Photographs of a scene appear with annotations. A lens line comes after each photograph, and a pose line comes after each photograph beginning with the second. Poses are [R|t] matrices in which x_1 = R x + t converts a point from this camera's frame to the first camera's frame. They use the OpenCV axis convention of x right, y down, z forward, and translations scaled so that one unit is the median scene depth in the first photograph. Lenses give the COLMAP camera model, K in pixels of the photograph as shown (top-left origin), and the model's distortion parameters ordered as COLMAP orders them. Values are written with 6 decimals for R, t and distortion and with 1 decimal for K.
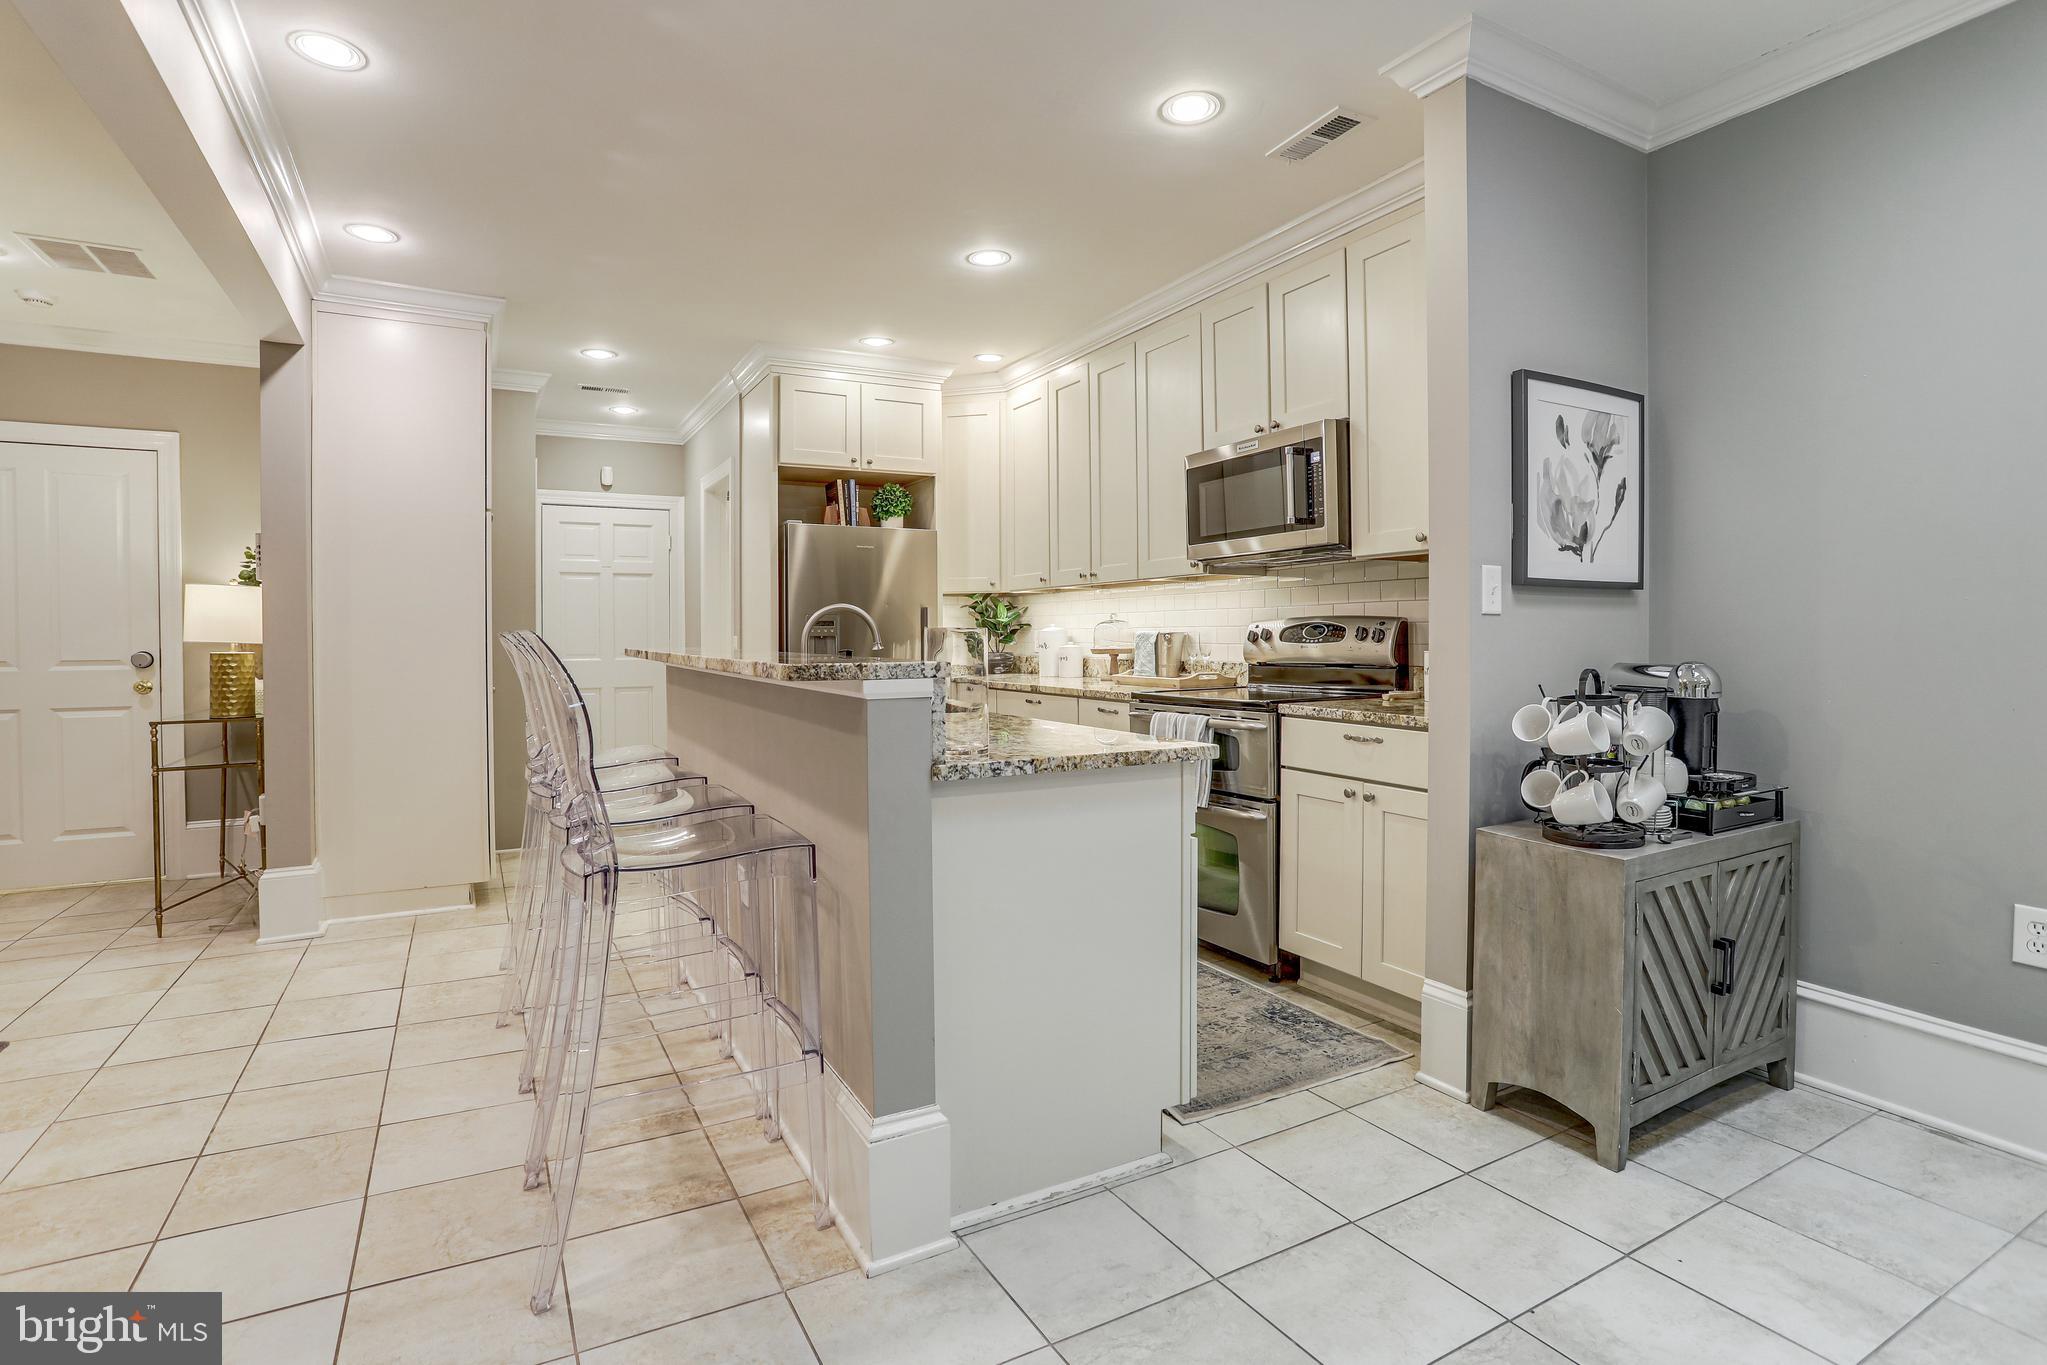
lens RADIAL K [[1010.0, 0, 1029.0], [0, 1010.0, 649.7], [0, 0, 1]] dist [-0.076045, 0.047105]
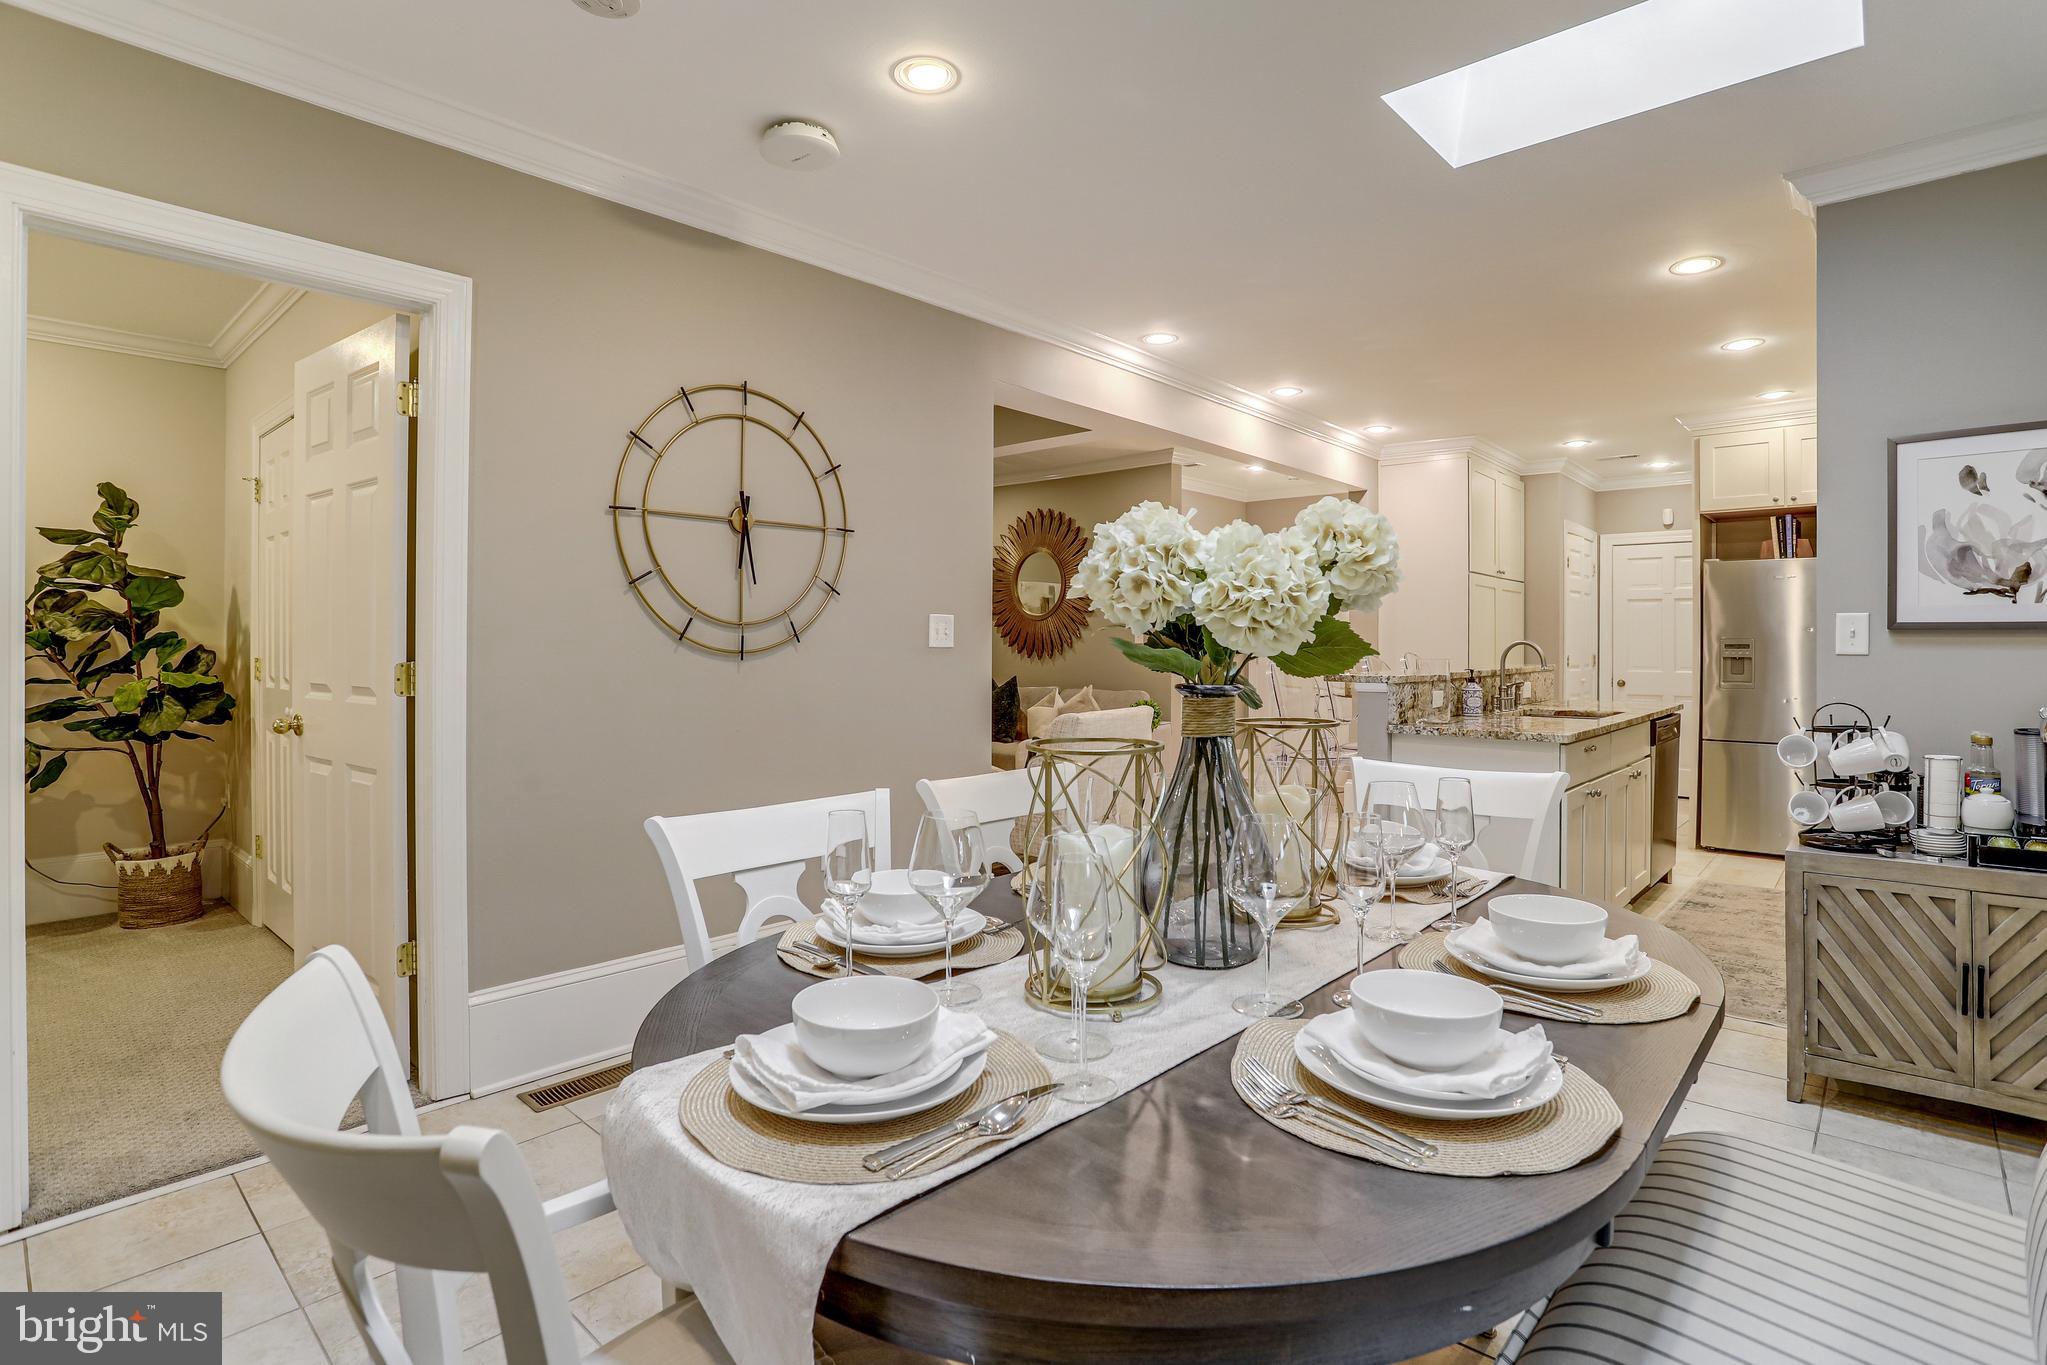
lens RADIAL K [[1010.0, 0, 1029.0], [0, 1010.0, 649.7], [0, 0, 1]] dist [-0.076045, 0.047105]
pose [[0.330748, 0.013063, -0.943629, 1.167926], [-0.018404, 0.999803, 0.007391, -0.030234], [0.943540, 0.014922, 0.330923, -0.274938]]
